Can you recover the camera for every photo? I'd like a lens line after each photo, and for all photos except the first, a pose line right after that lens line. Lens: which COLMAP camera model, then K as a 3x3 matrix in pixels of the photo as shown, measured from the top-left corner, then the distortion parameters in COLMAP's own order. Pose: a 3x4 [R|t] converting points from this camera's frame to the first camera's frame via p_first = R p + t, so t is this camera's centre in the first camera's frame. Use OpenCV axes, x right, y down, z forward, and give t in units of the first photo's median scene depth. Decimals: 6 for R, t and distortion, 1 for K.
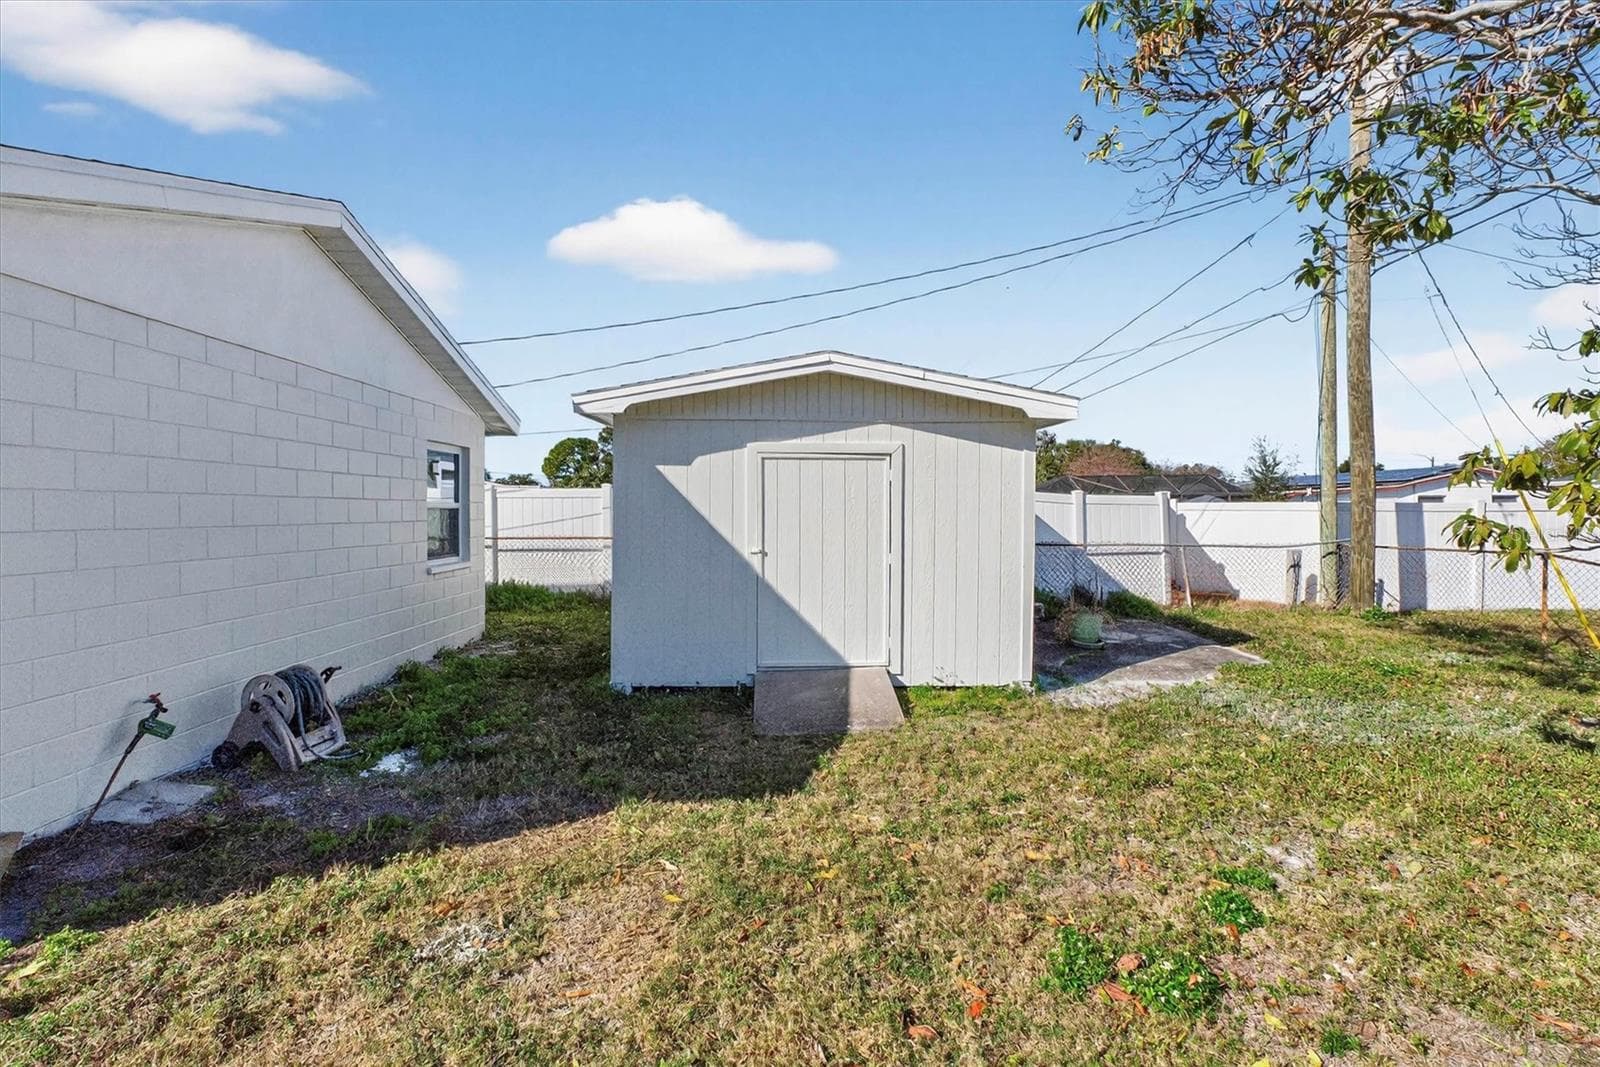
lens RADIAL K [[701.6, 0, 798.8], [0, 701.6, 518.2], [0, 0, 1]] dist [0.000512, 0.000228]
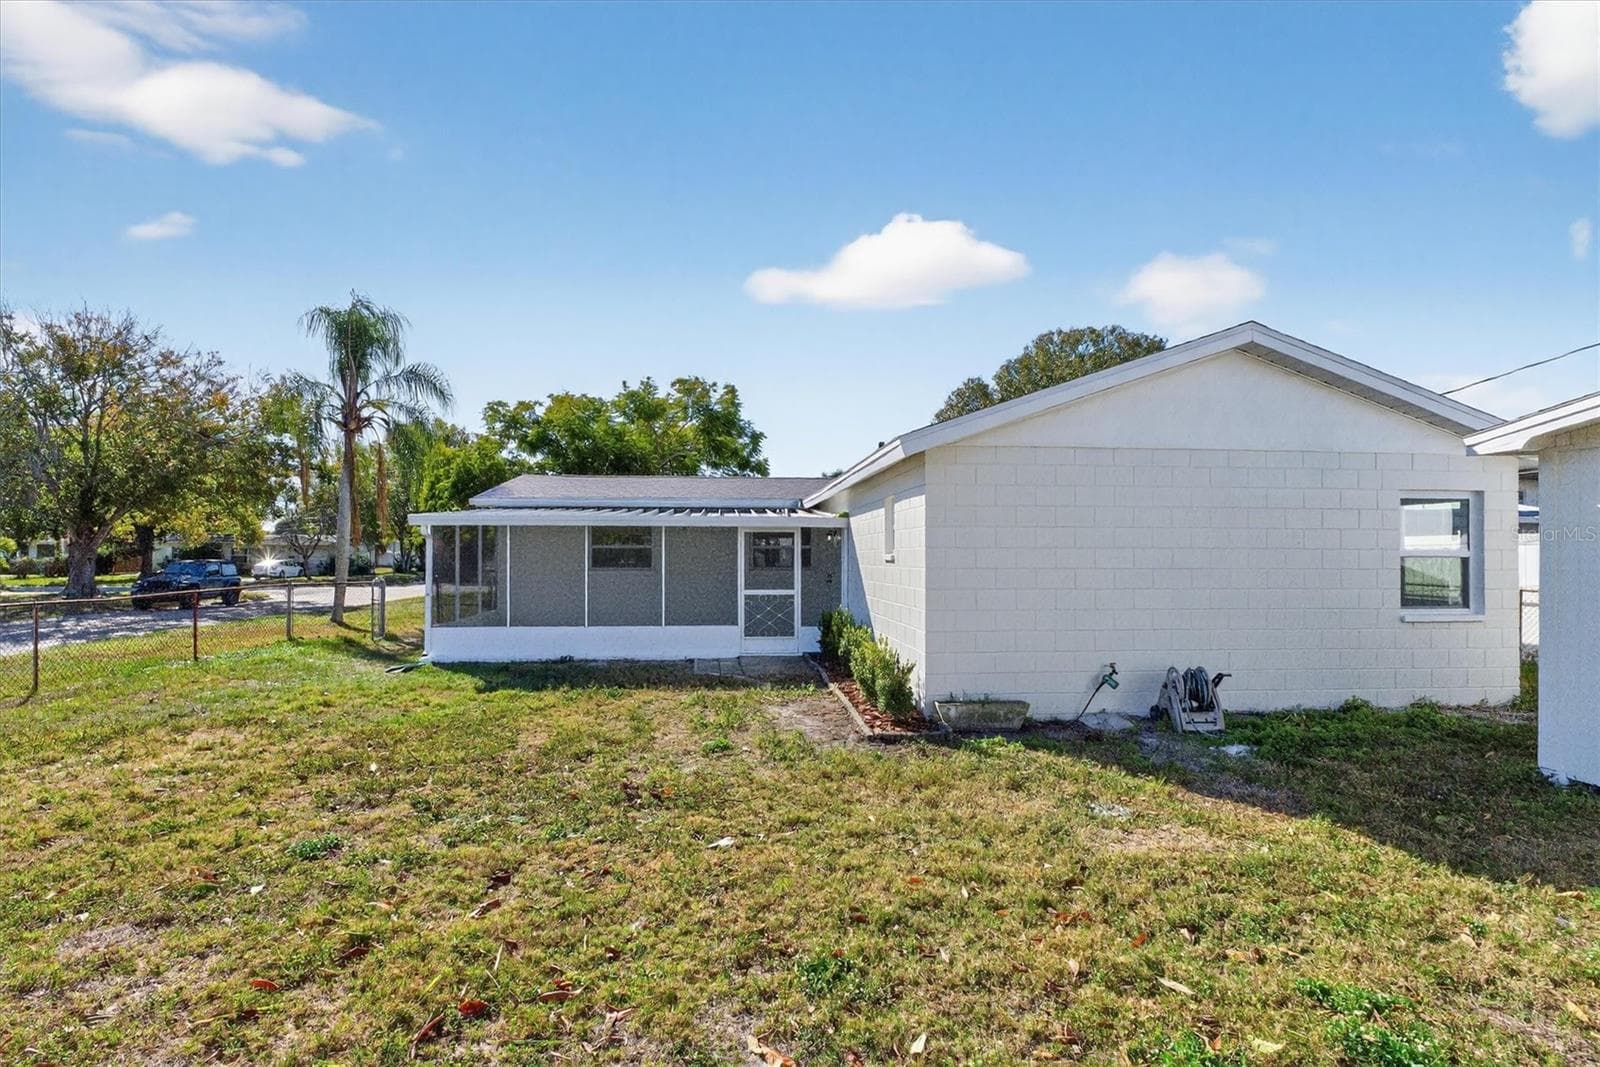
lens RADIAL K [[778.7, 0, 795.6], [0, 778.7, 540.8], [0, 0, 1]] dist [-0.004100, -0.000012]
pose [[0.097005, -0.010203, -0.995232, 0.905367], [-0.016076, 0.999801, -0.011817, -0.017964], [0.995154, 0.017146, 0.096822, 0.017357]]
